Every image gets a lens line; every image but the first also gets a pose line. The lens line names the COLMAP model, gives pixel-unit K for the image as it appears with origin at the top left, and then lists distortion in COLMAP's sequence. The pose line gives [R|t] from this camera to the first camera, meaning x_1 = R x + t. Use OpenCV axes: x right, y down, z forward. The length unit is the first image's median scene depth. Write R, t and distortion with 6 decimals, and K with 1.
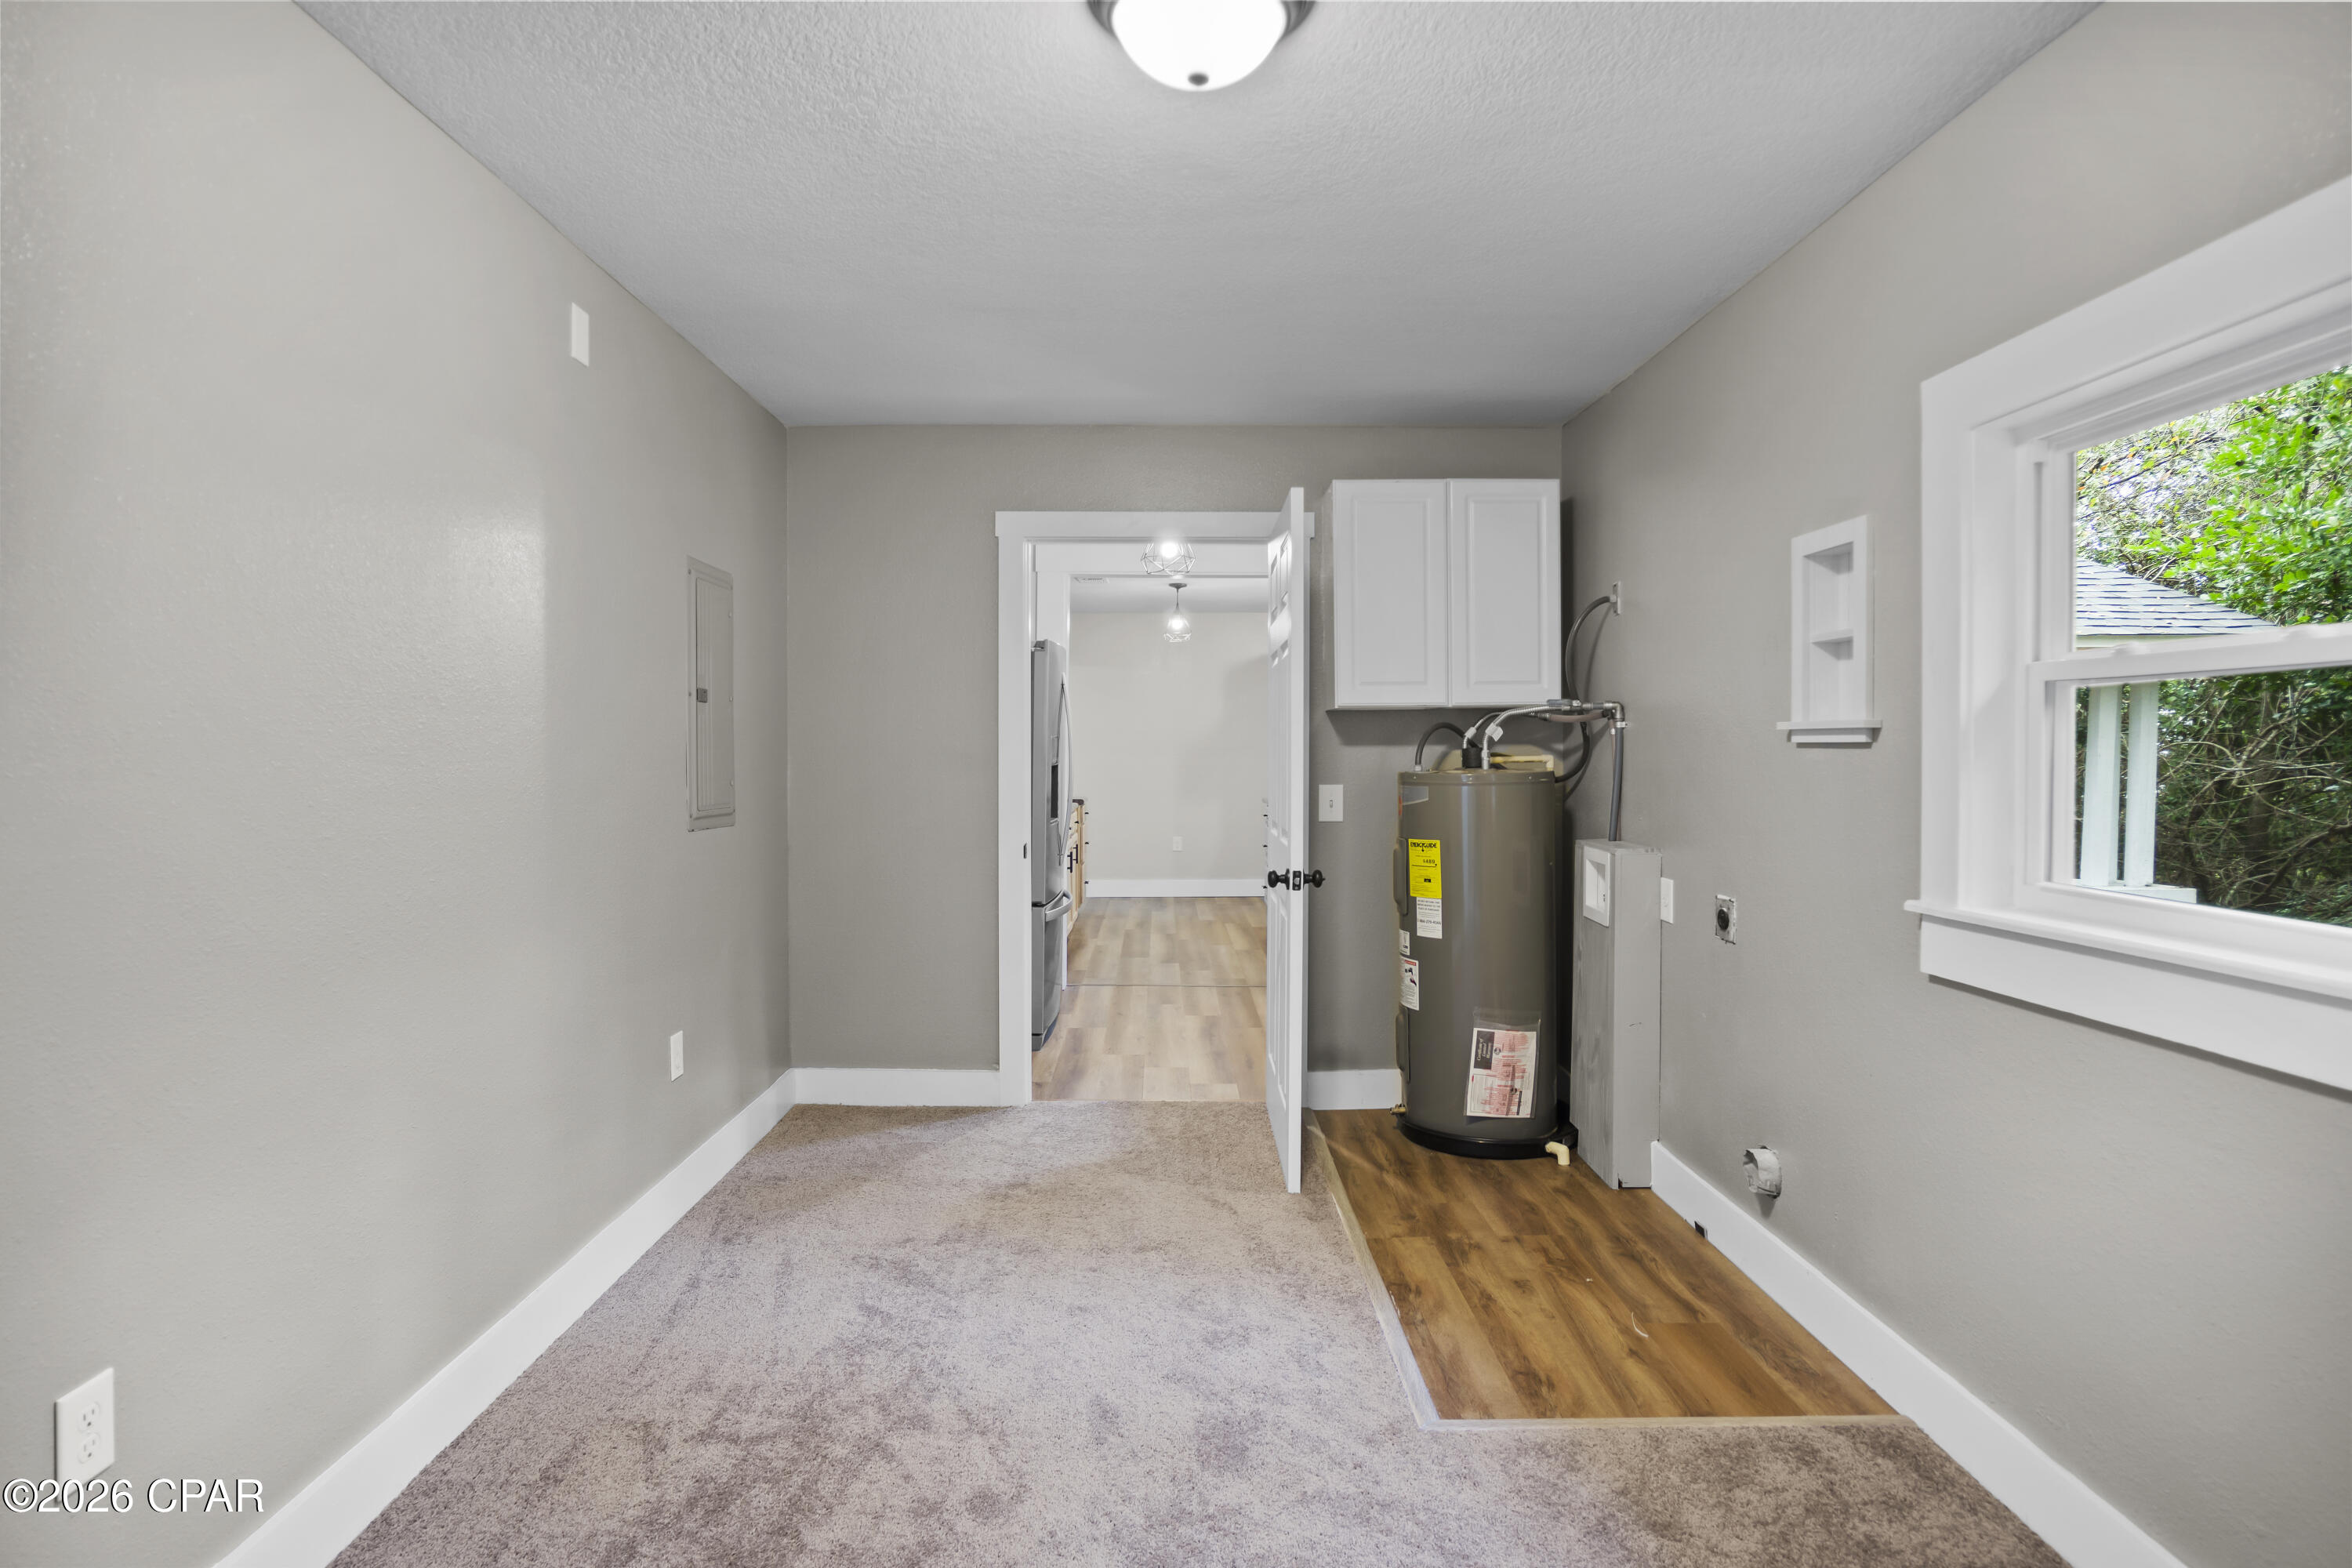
lens RADIAL K [[1275.7, 0, 1169.1], [0, 1275.7, 763.9], [0, 0, 1]] dist [-0.005318, 0.000211]
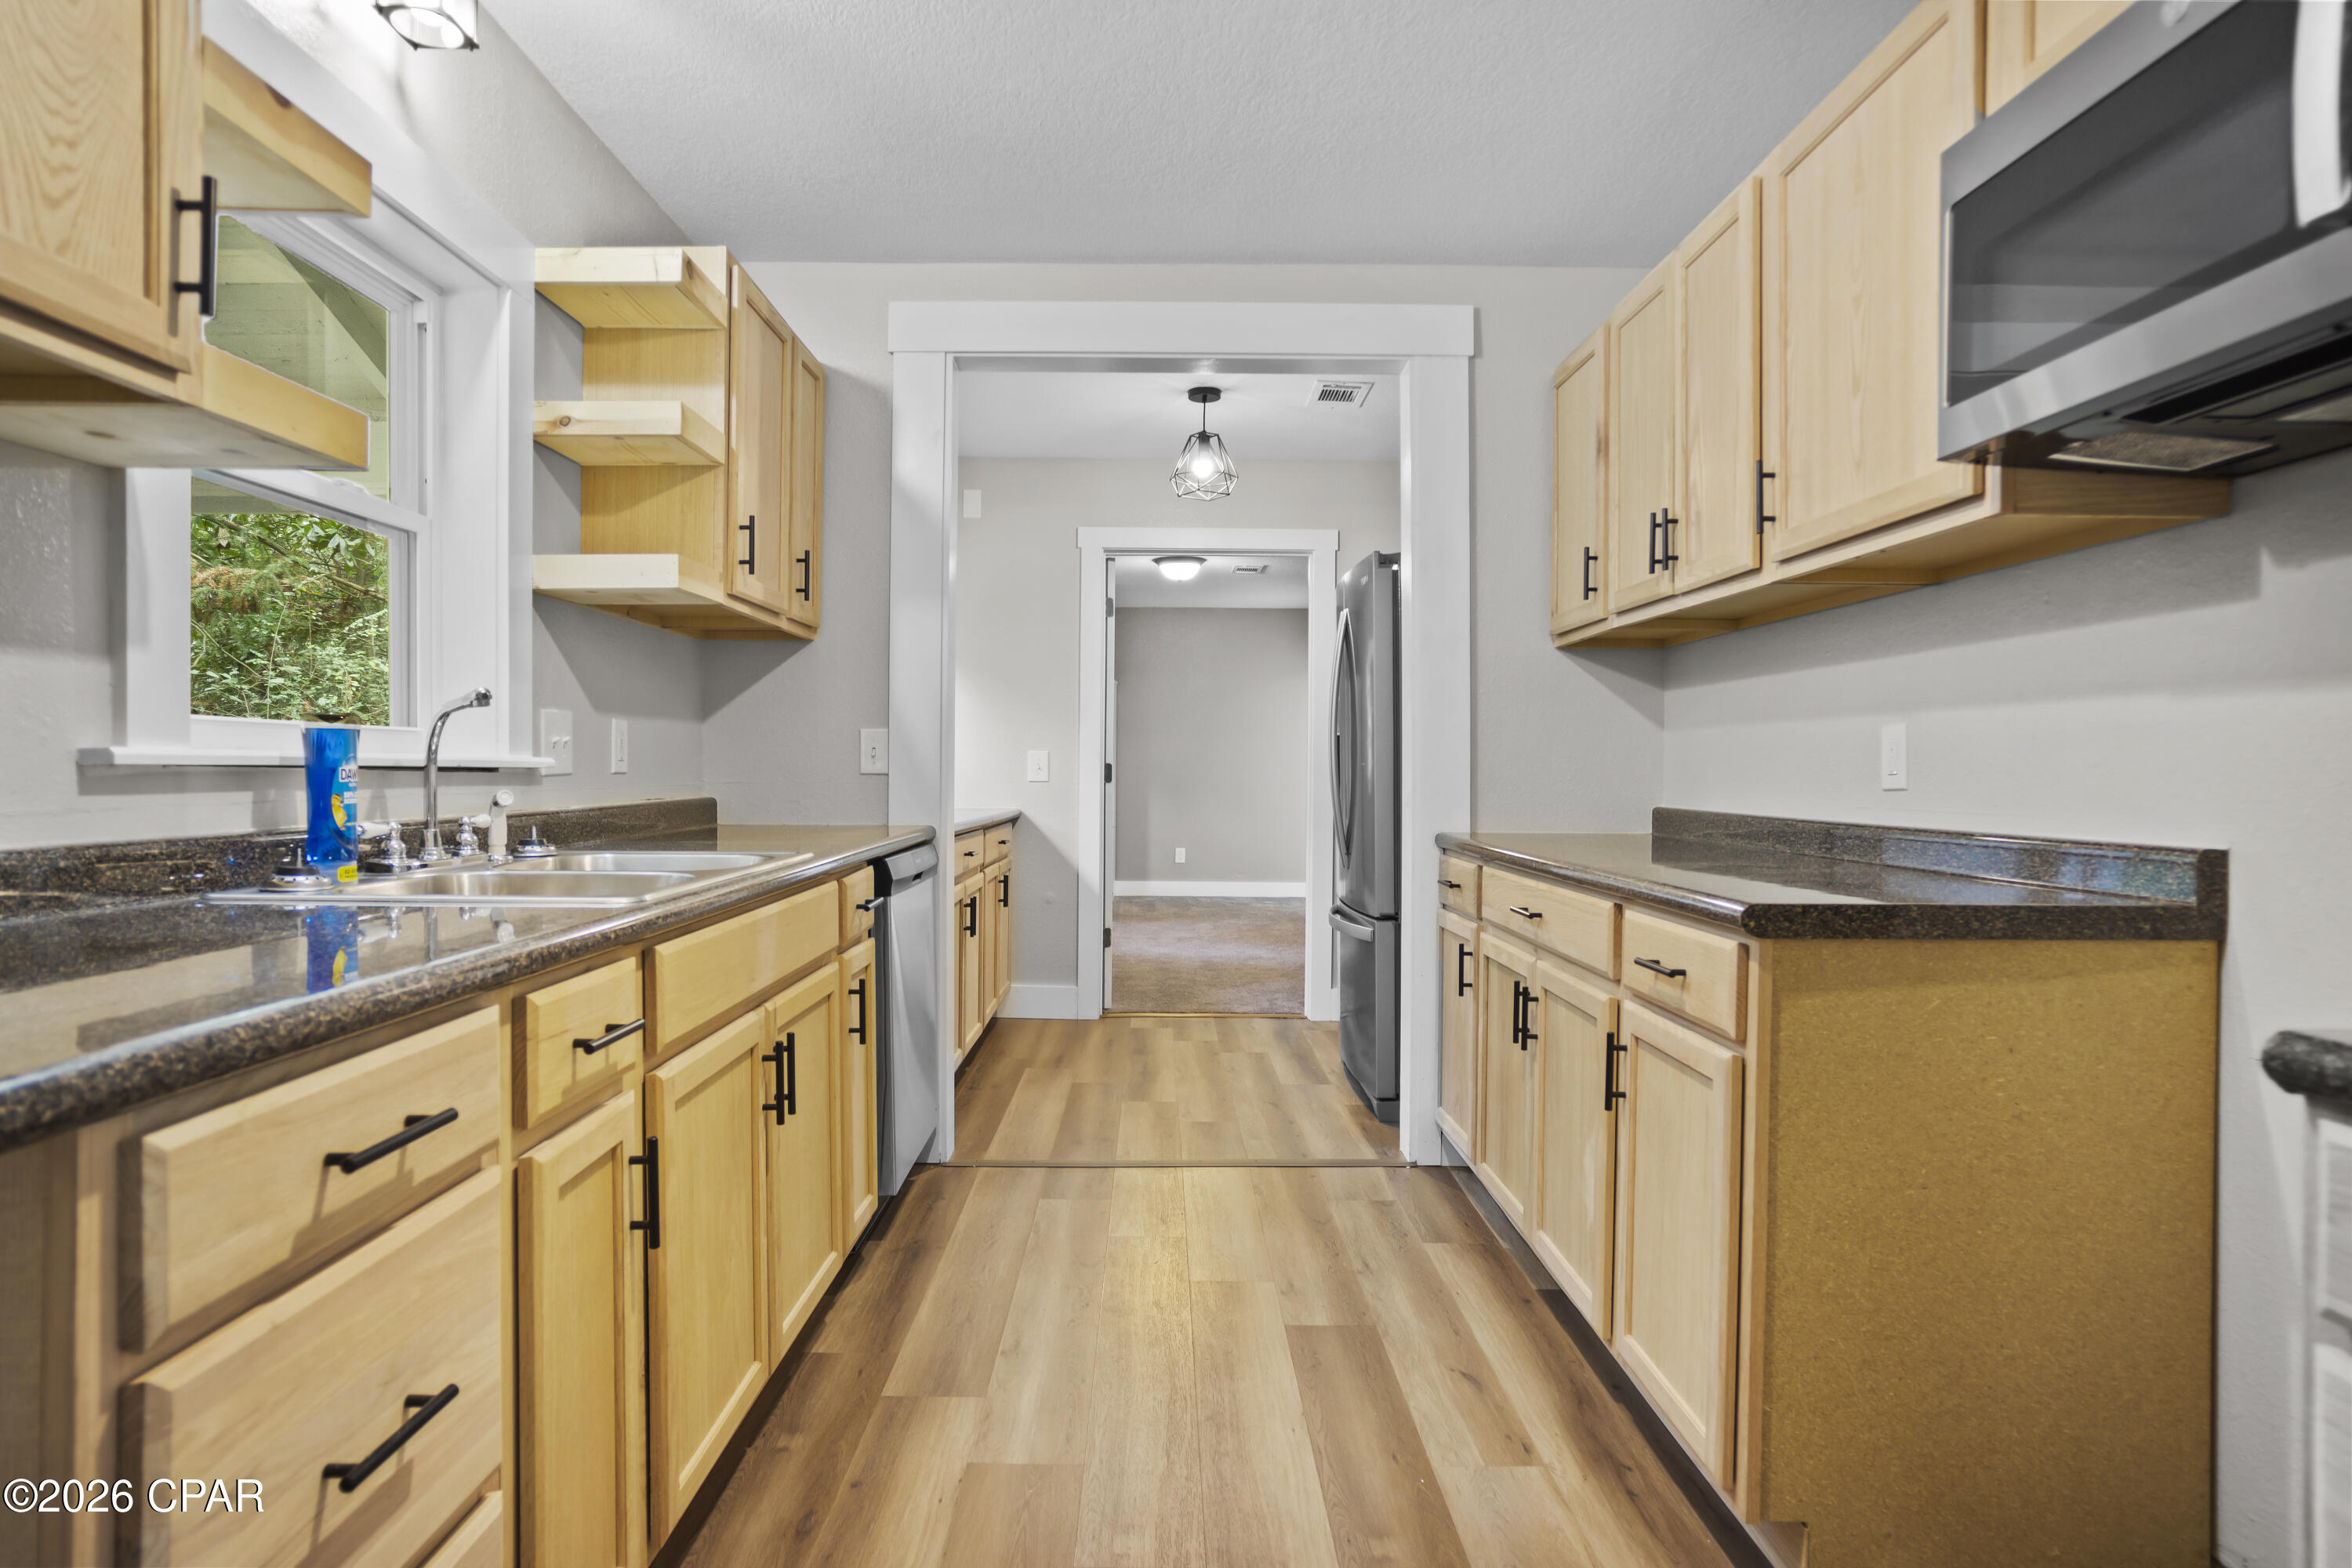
lens RADIAL K [[1275.7, 0, 1169.1], [0, 1275.7, 763.9], [0, 0, 1]] dist [-0.005318, 0.000211]
pose [[-0.999851, -0.017042, -0.002921, 0.014323], [-0.017066, 0.999818, 0.008517, 0.008936], [0.002775, 0.008566, -0.999959, 1.140477]]
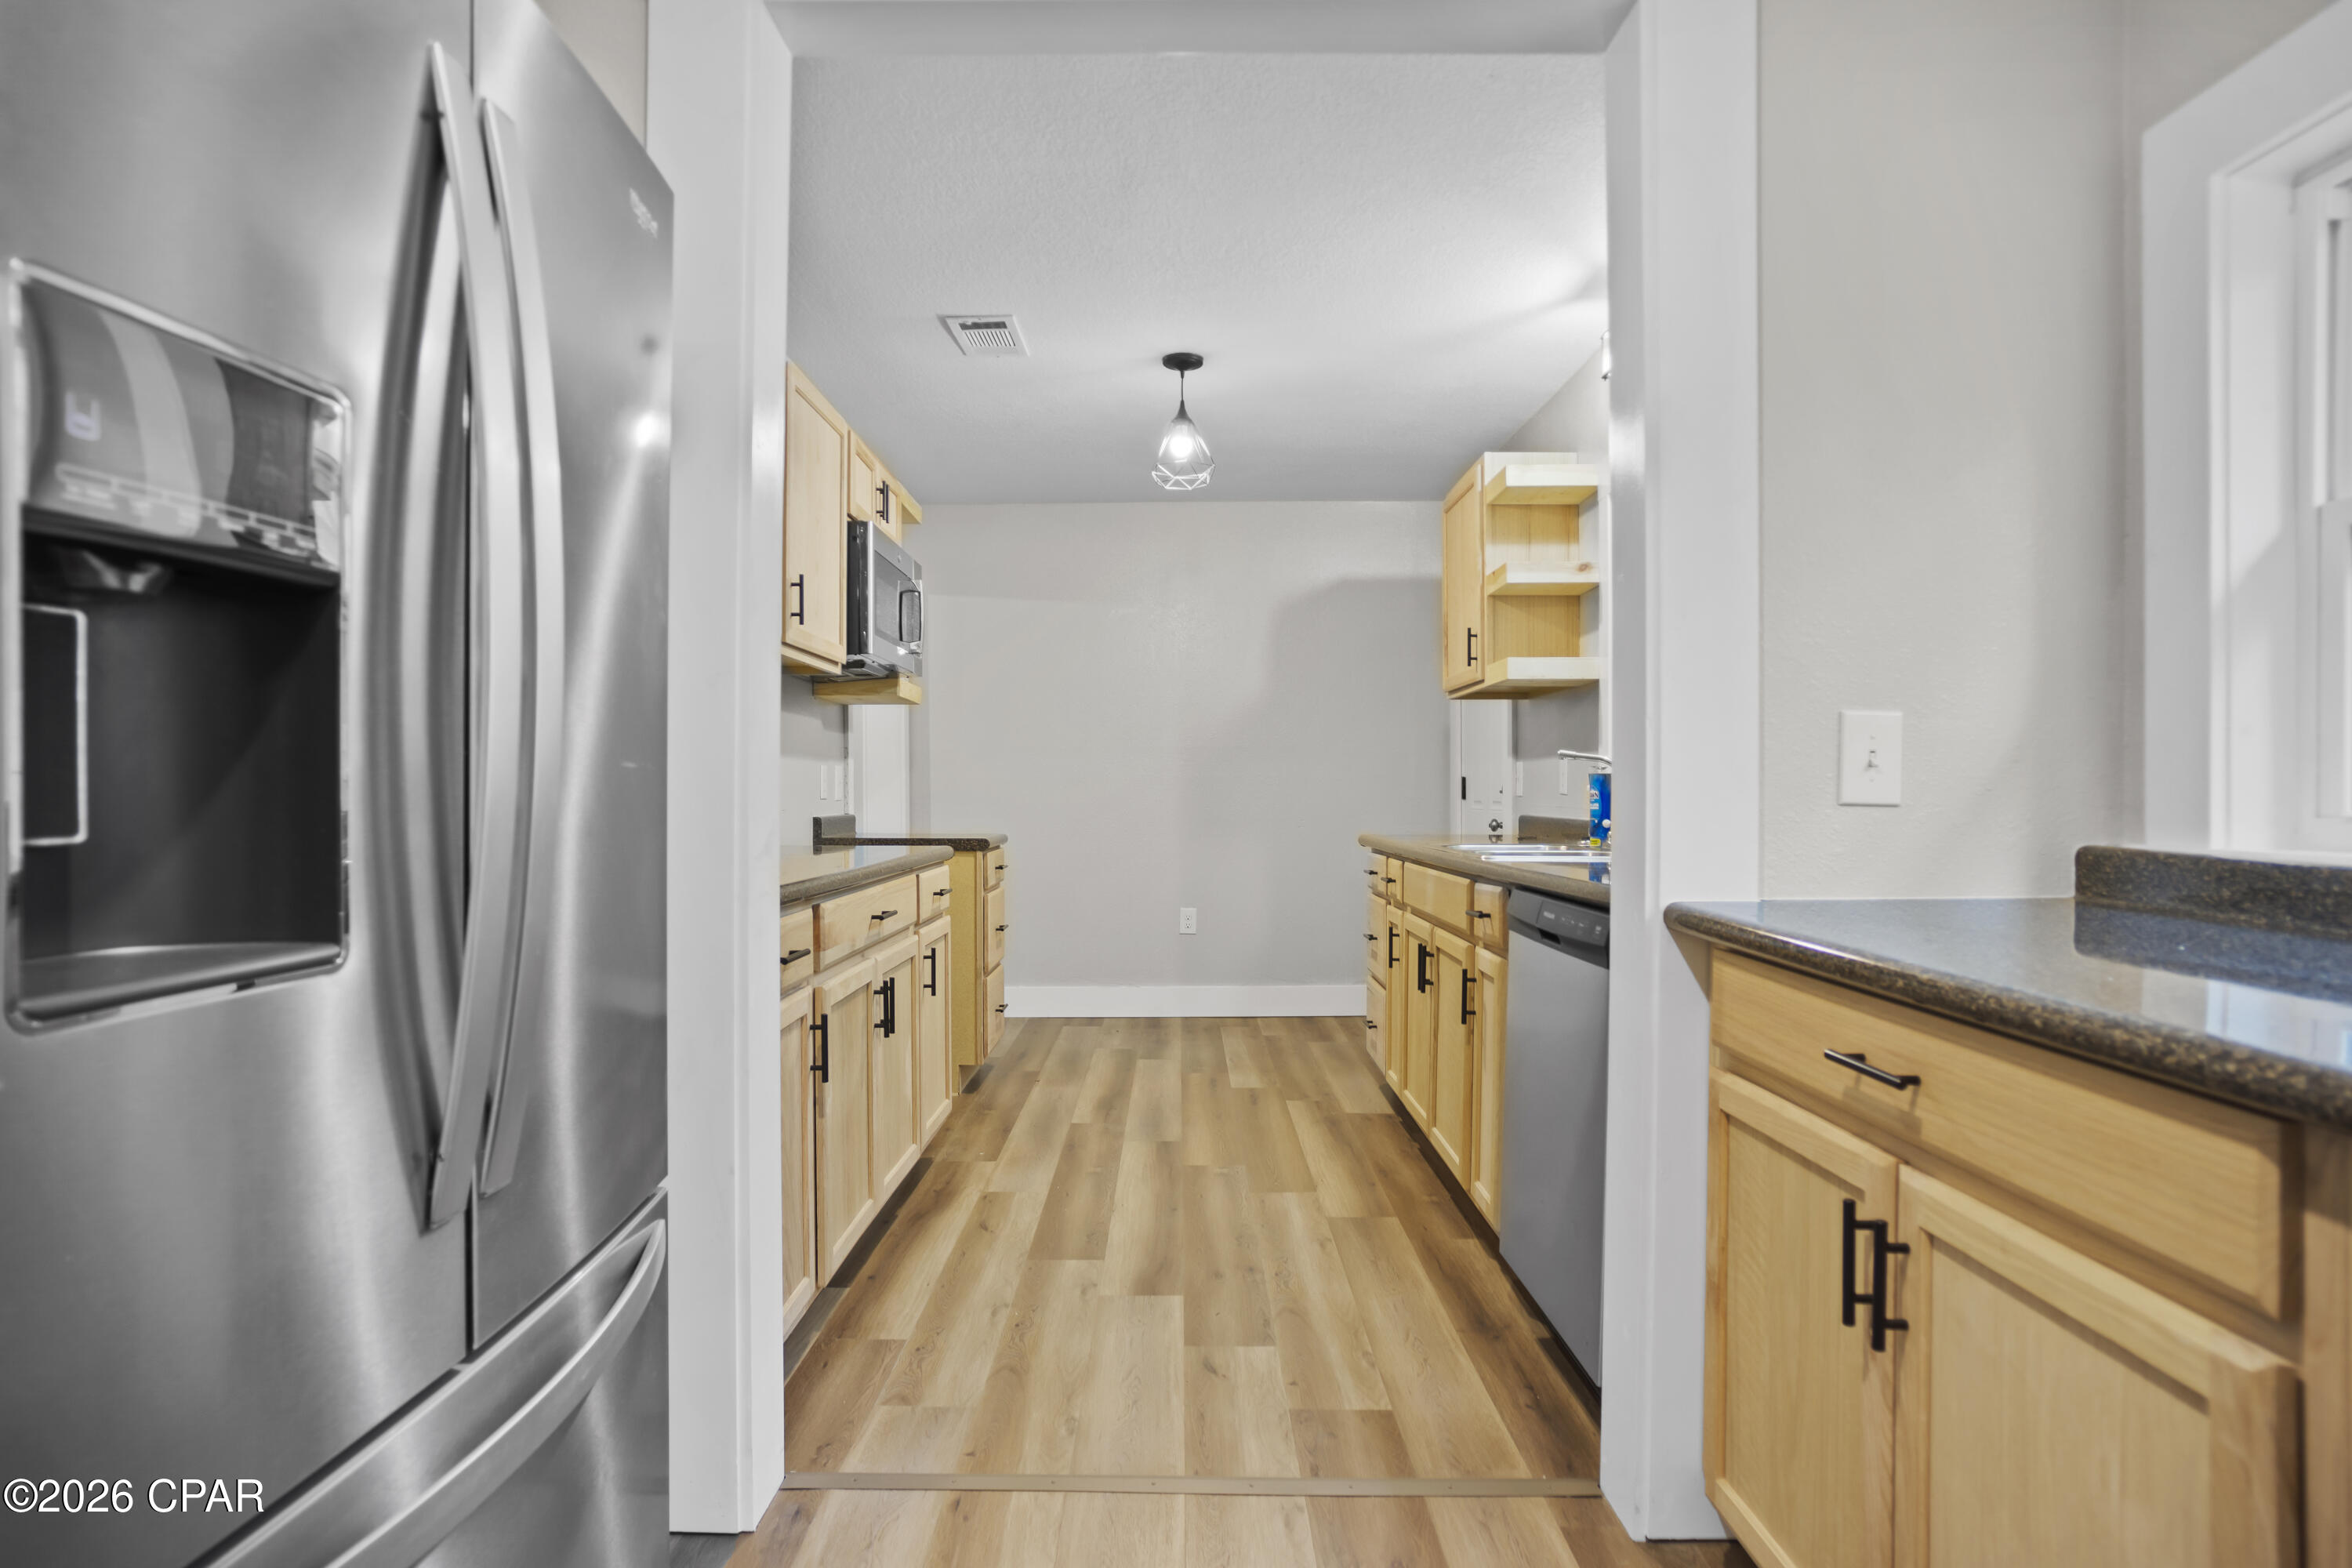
lens RADIAL K [[1275.7, 0, 1169.1], [0, 1275.7, 763.9], [0, 0, 1]] dist [-0.005318, 0.000211]
pose [[0.999885, -0.003194, -0.014838, 0.008171], [0.002670, 0.999377, -0.035191, 0.017379], [0.014942, 0.035147, 0.999270, 0.541339]]
